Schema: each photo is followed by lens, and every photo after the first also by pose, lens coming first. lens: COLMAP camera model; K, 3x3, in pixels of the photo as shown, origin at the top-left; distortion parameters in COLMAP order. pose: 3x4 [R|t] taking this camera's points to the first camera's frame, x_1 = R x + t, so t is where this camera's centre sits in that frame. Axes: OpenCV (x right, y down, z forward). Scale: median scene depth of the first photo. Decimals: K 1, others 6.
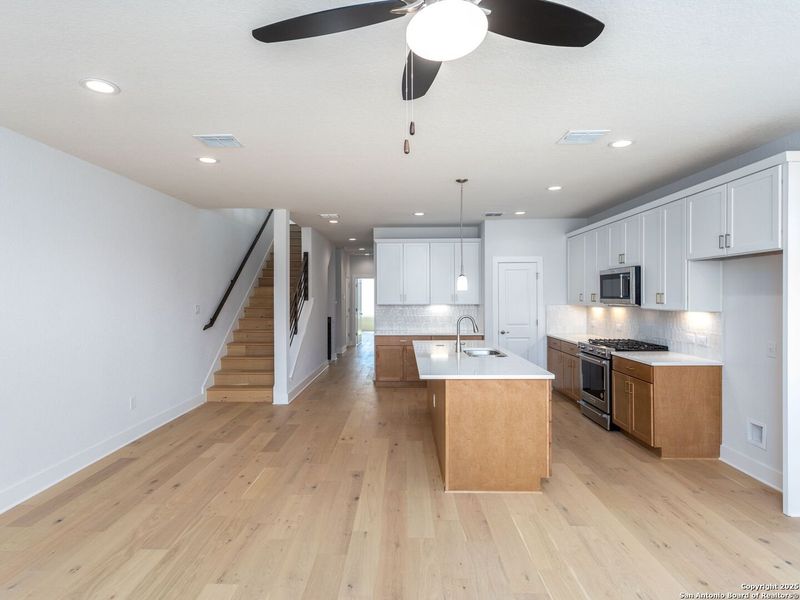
lens RADIAL K [[433.3, 0, 400.0], [0, 433.3, 300.0], [0, 0, 1]] dist [0.000040, 0.001469]
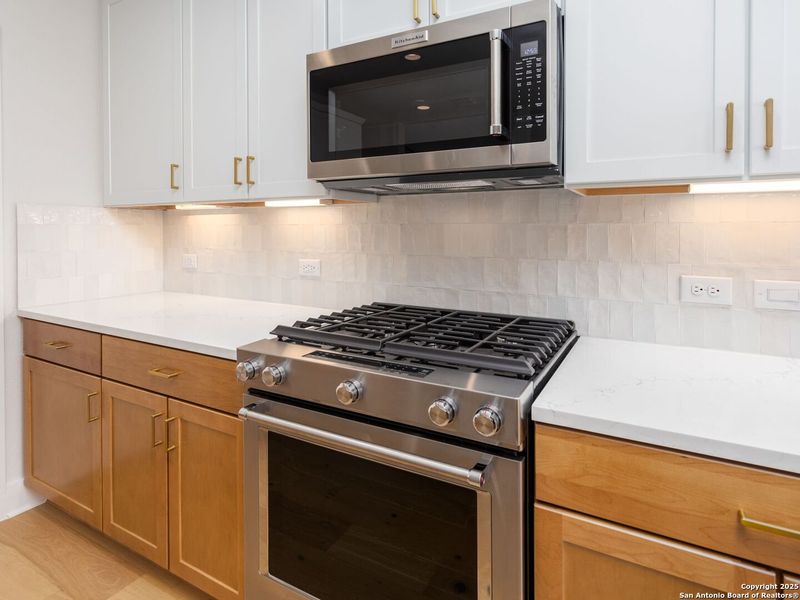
lens RADIAL K [[404.9, 0, 402.3], [0, 404.9, 232.3], [0, 0, 1]] dist [0.000590, 0.000304]
pose [[0.435443, -0.006261, 0.900195, 0.322403], [0.010442, 0.999944, 0.001904, 0.046088], [-0.900156, 0.008570, 0.435484, 1.012567]]
